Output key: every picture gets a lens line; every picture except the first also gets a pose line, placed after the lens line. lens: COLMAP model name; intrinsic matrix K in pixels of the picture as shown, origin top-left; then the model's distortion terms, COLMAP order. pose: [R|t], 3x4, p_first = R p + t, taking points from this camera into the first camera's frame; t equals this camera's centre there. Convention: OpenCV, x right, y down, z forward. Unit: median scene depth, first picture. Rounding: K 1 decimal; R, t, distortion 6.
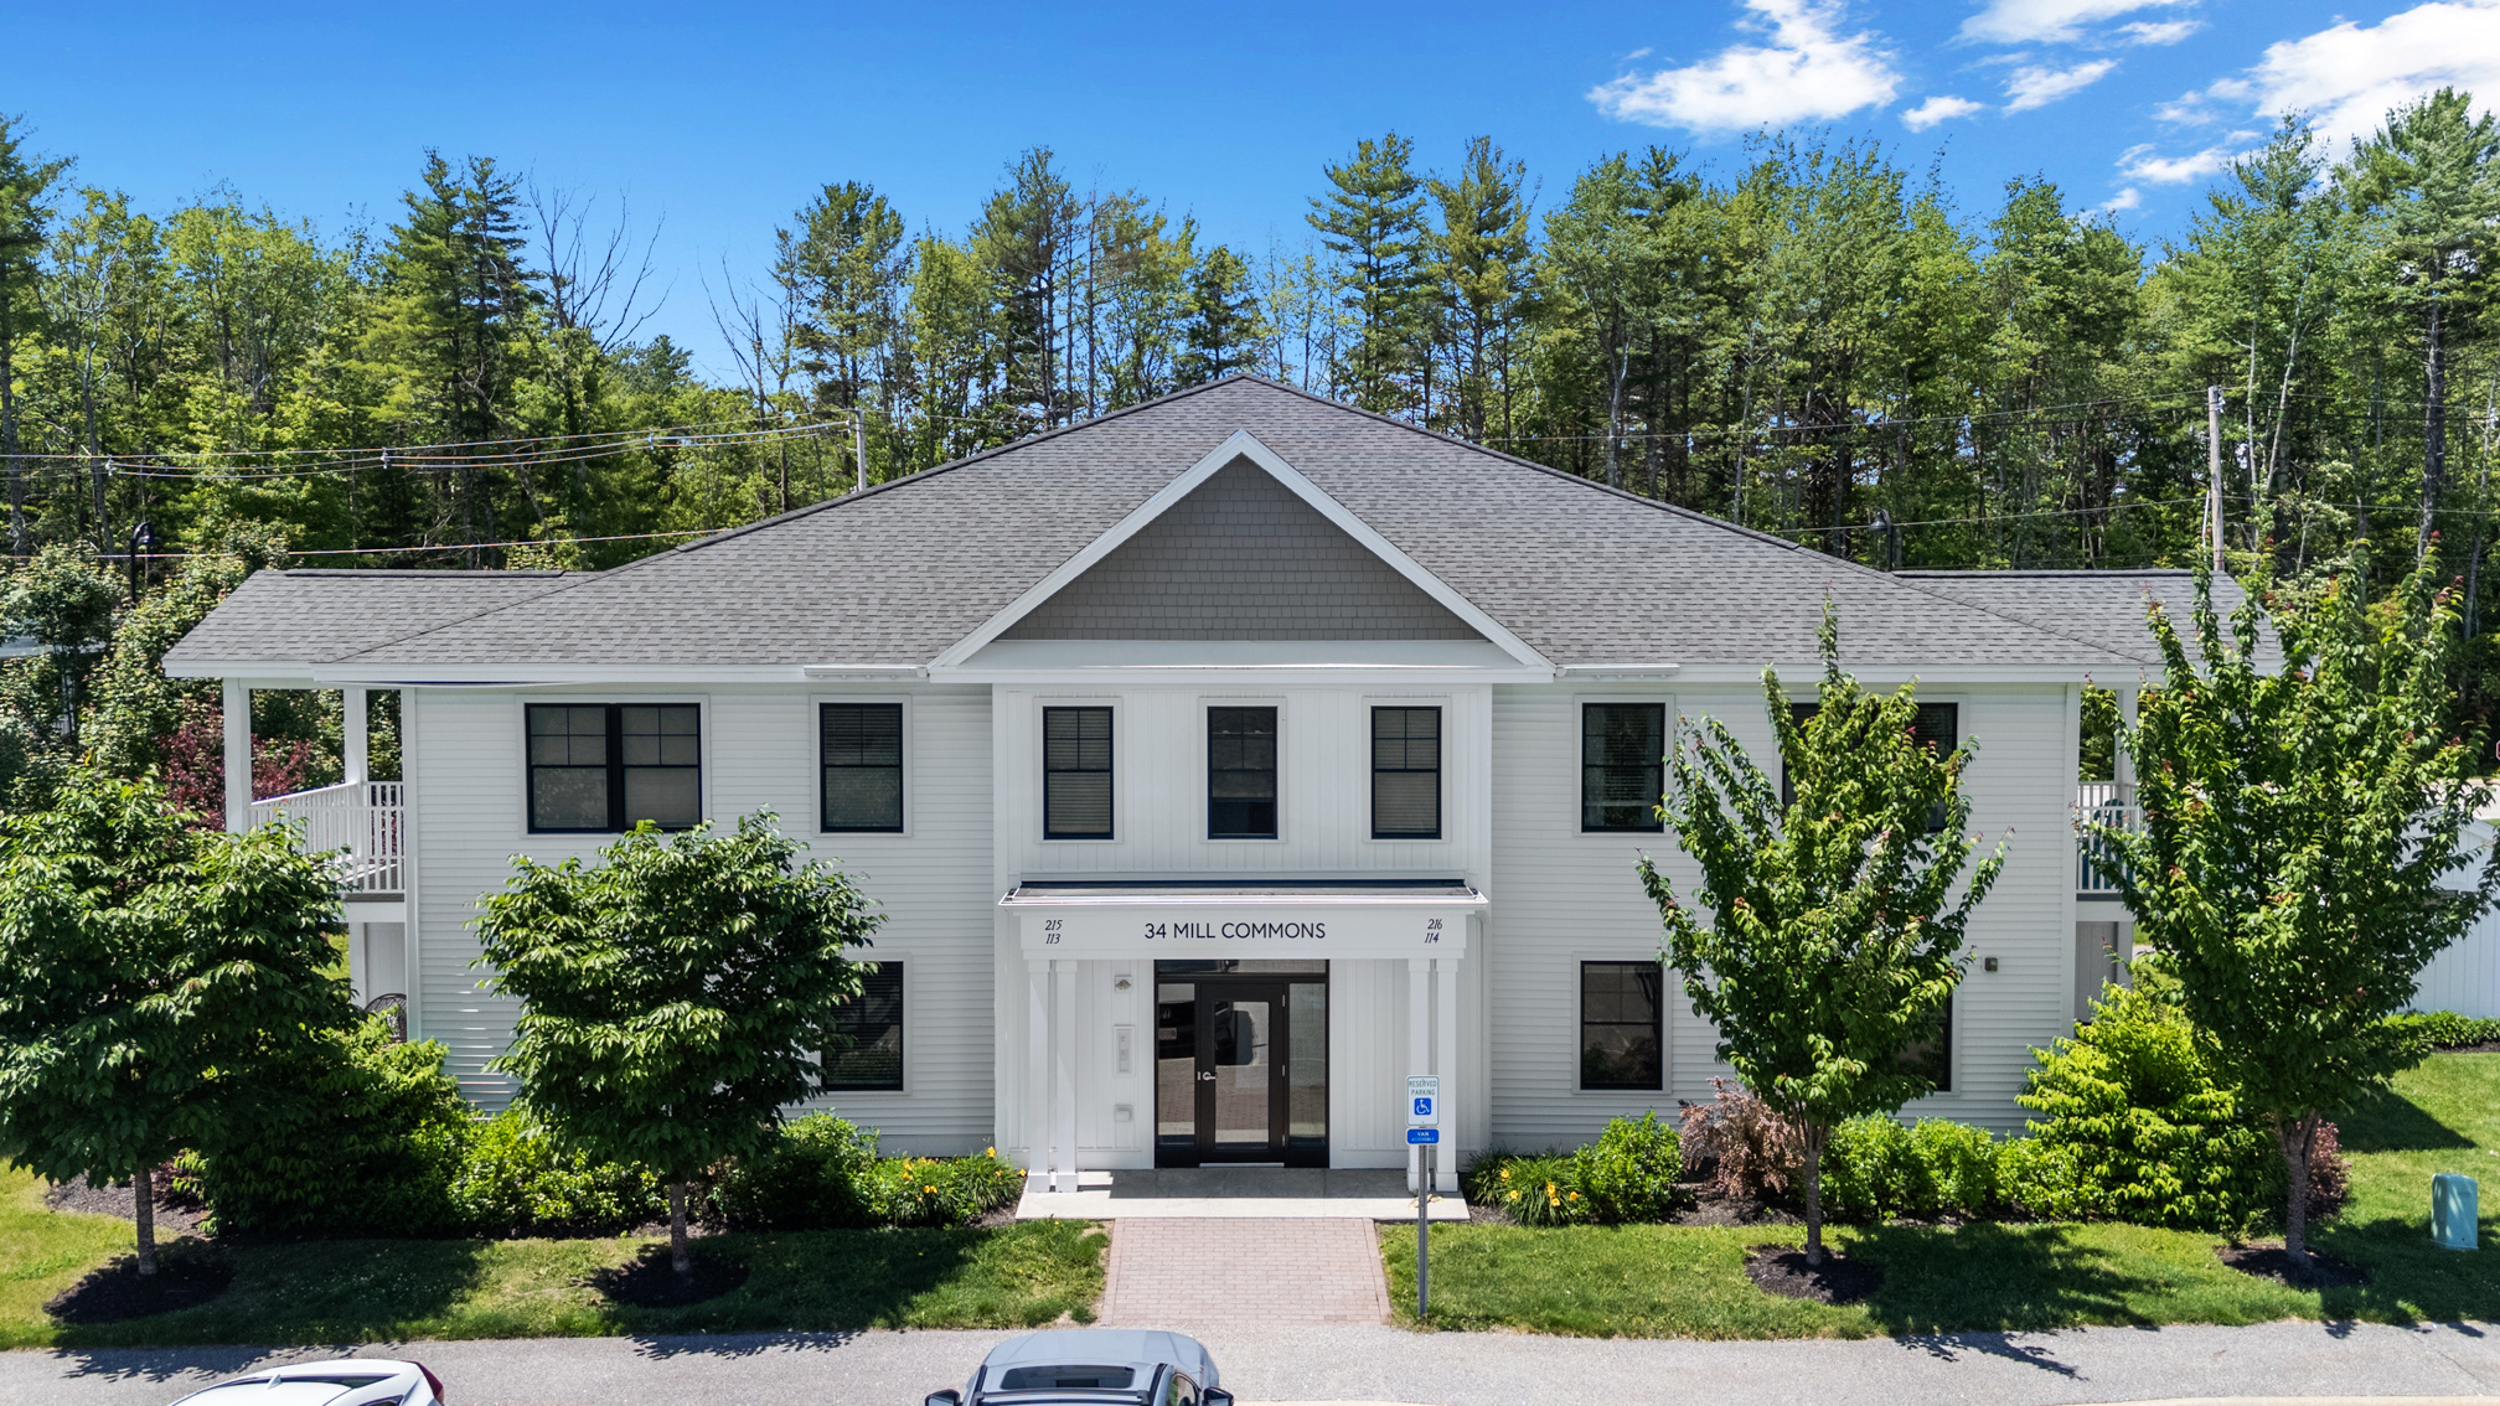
lens RADIAL K [[1835.8, 0, 1252.8], [0, 1835.8, 696.2], [0, 0, 1]] dist [0.033522, -0.029272]
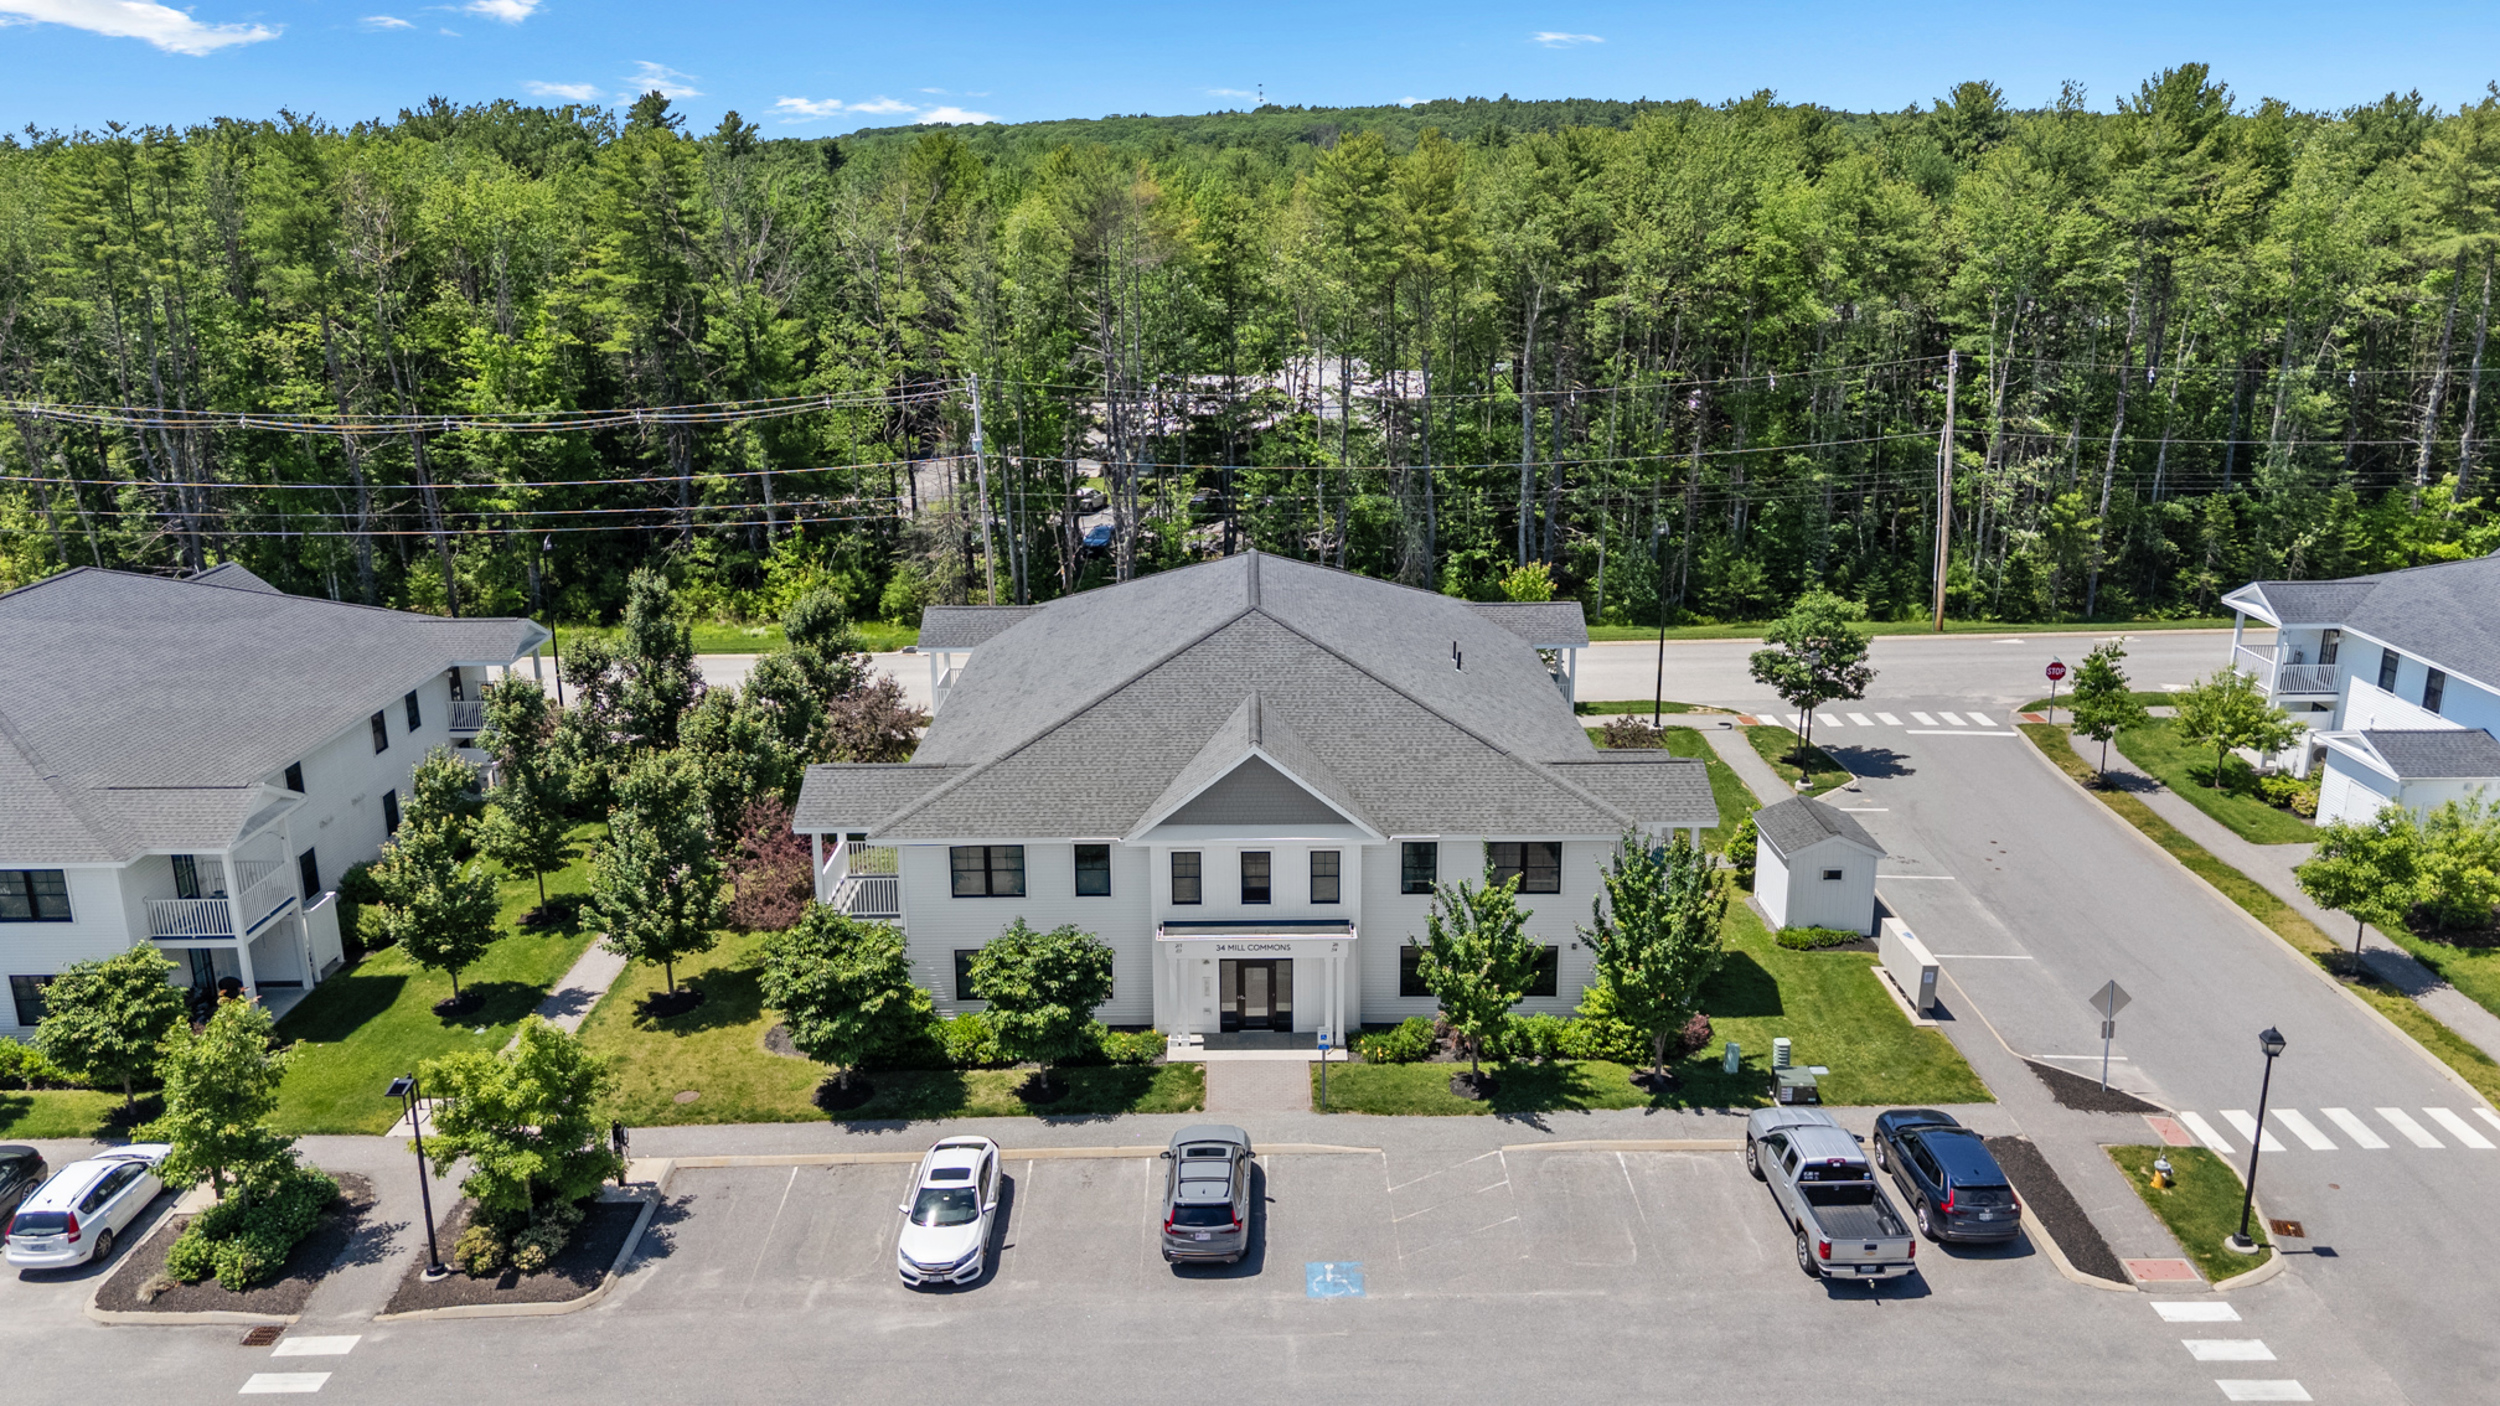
lens RADIAL K [[1835.8, 0, 1257.7], [0, 1835.8, 689.1], [0, 0, 1]] dist [0.033522, -0.029272]
pose [[0.999971, -0.005207, -0.005485, 0.011506], [0.006270, 0.976323, 0.216226, -0.746940], [0.004229, -0.216255, 0.976328, -1.329455]]
